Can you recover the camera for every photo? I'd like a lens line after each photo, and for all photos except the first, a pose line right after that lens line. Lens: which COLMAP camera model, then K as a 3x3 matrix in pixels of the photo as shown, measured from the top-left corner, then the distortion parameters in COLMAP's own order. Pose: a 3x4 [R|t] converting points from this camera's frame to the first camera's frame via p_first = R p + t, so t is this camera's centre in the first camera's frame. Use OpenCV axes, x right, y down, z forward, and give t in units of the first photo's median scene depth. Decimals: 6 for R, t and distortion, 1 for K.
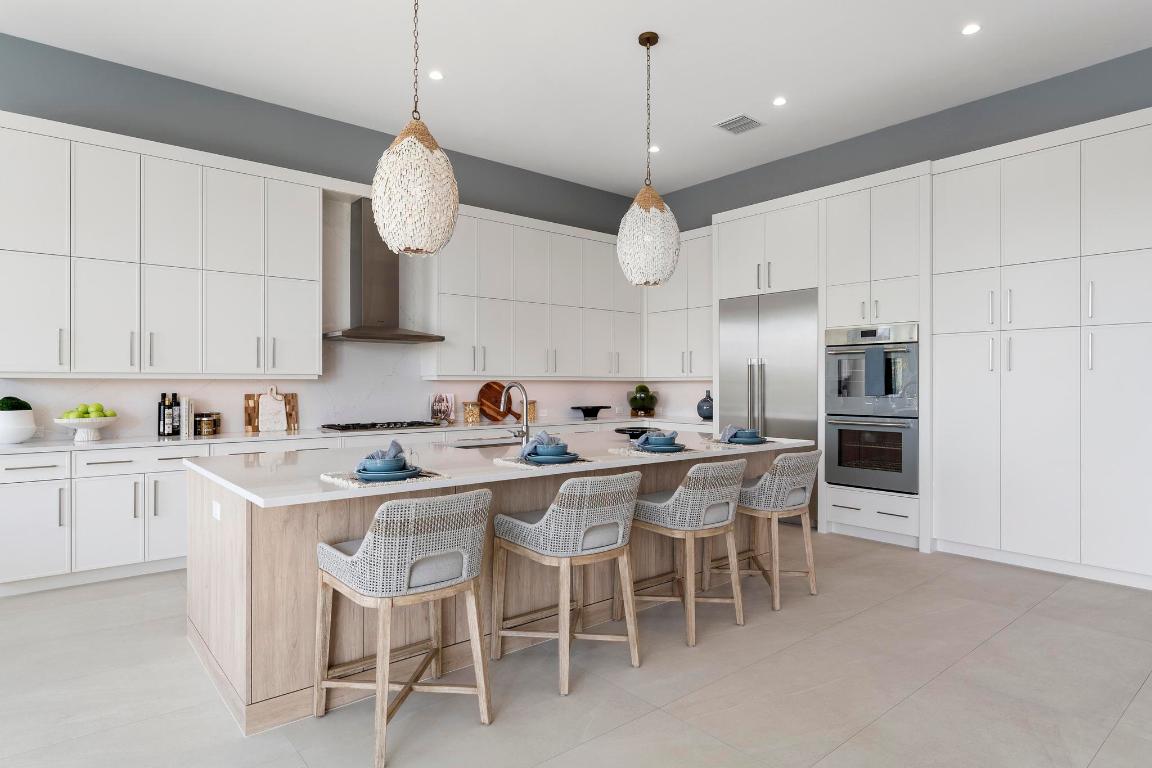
lens RADIAL K [[637.4, 0, 576.0], [0, 637.4, 384.0], [0, 0, 1]] dist [0.000786, 0.000388]
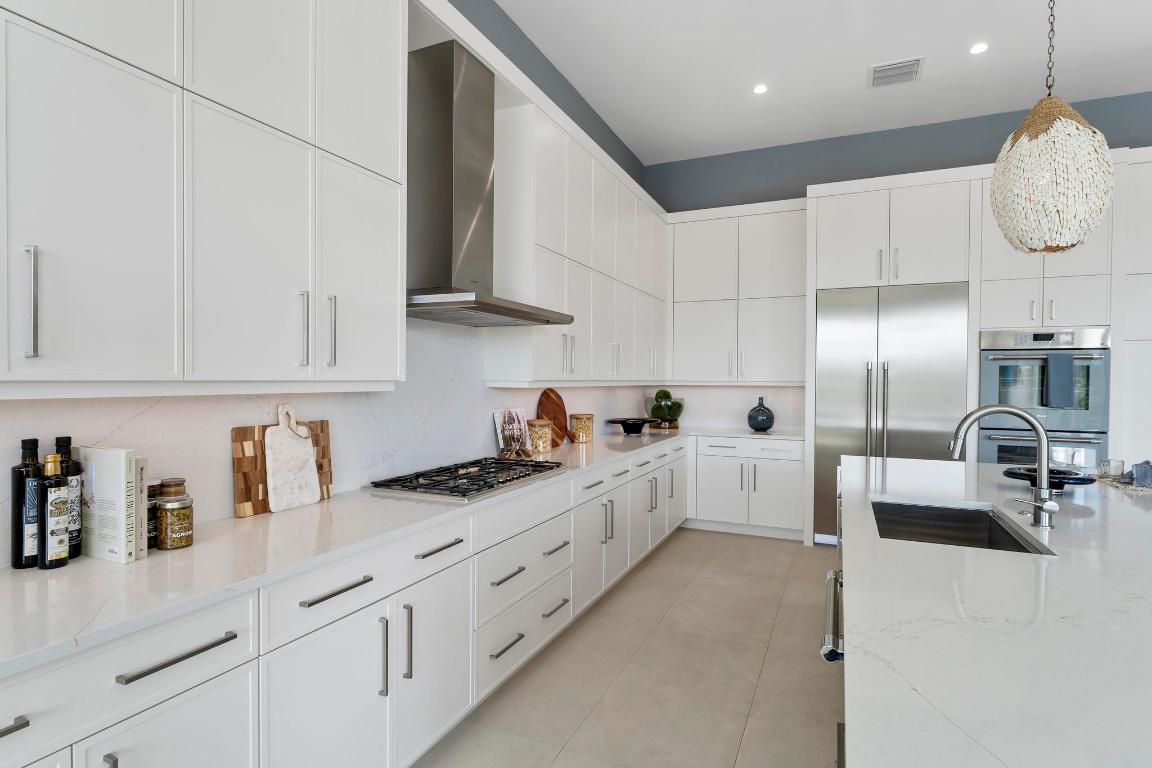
lens RADIAL K [[590.7, 0, 576.0], [0, 590.7, 384.0], [0, 0, 1]] dist [-0.000012, -0.000061]
pose [[0.901151, 0.001686, 0.433503, -0.464229], [-0.005929, 0.999947, 0.008435, -0.016742], [-0.433466, -0.010171, 0.901113, 0.528743]]
